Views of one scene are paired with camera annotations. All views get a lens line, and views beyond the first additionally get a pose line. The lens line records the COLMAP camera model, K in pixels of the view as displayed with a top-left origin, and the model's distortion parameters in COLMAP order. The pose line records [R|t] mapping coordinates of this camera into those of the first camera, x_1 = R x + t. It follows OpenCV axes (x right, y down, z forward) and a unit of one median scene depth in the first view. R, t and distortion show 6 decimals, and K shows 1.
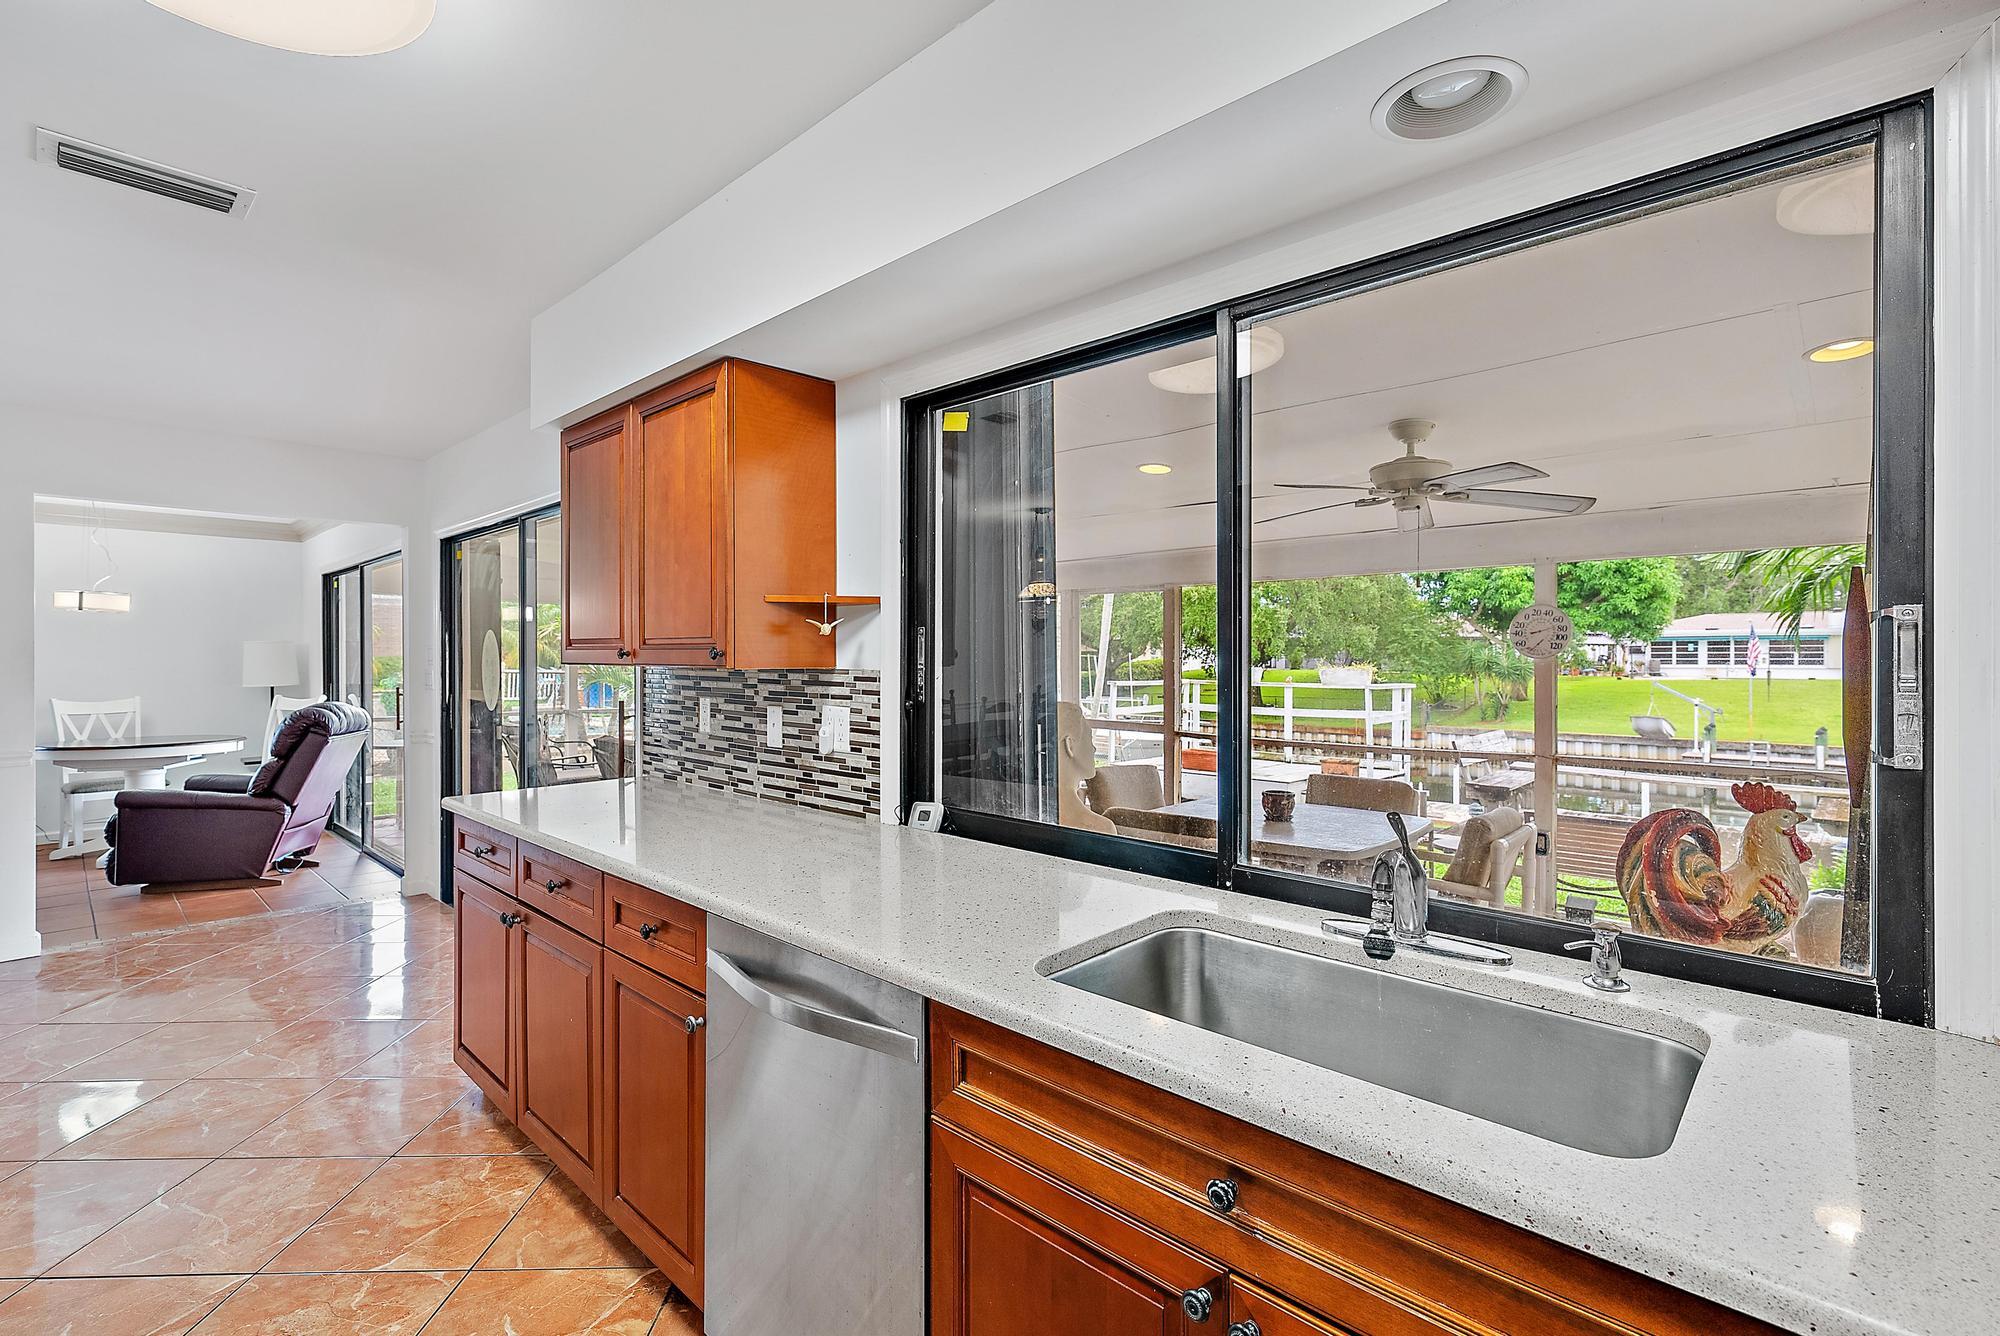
lens RADIAL K [[907.5, 0, 997.1], [0, 907.5, 662.2], [0, 0, 1]] dist [0.001293, 0.000073]
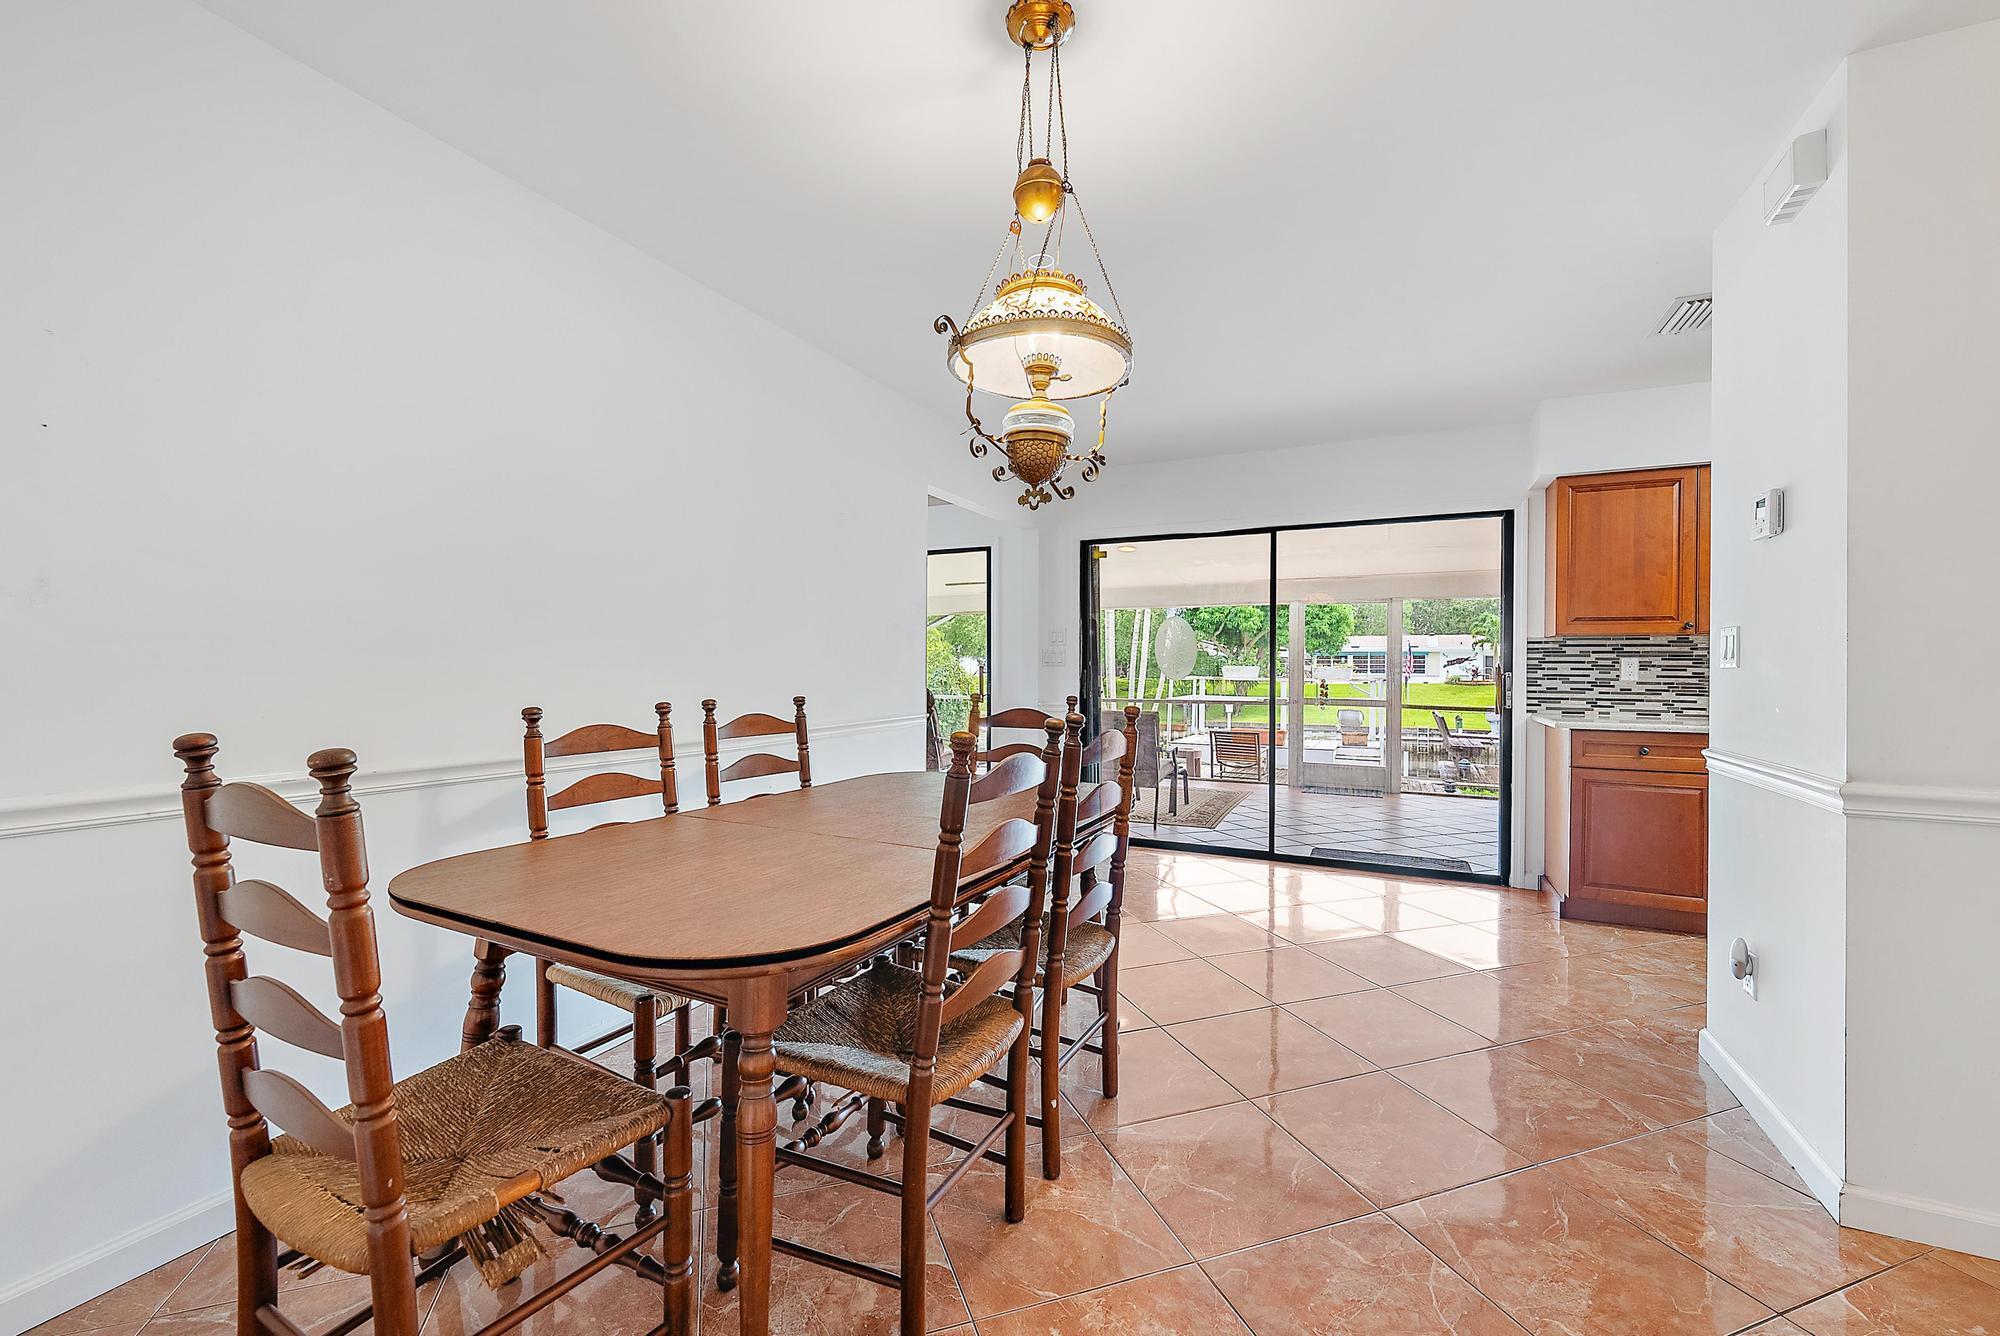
lens RADIAL K [[813.9, 0, 1004.8], [0, 813.9, 672.7], [0, 0, 1]] dist [-0.000363, -0.000006]
pose [[0.950746, 0.003008, 0.309955, -0.126996], [-0.003224, 0.999995, 0.000184, 0.004865], [-0.309953, -0.001174, 0.950751, 0.001245]]
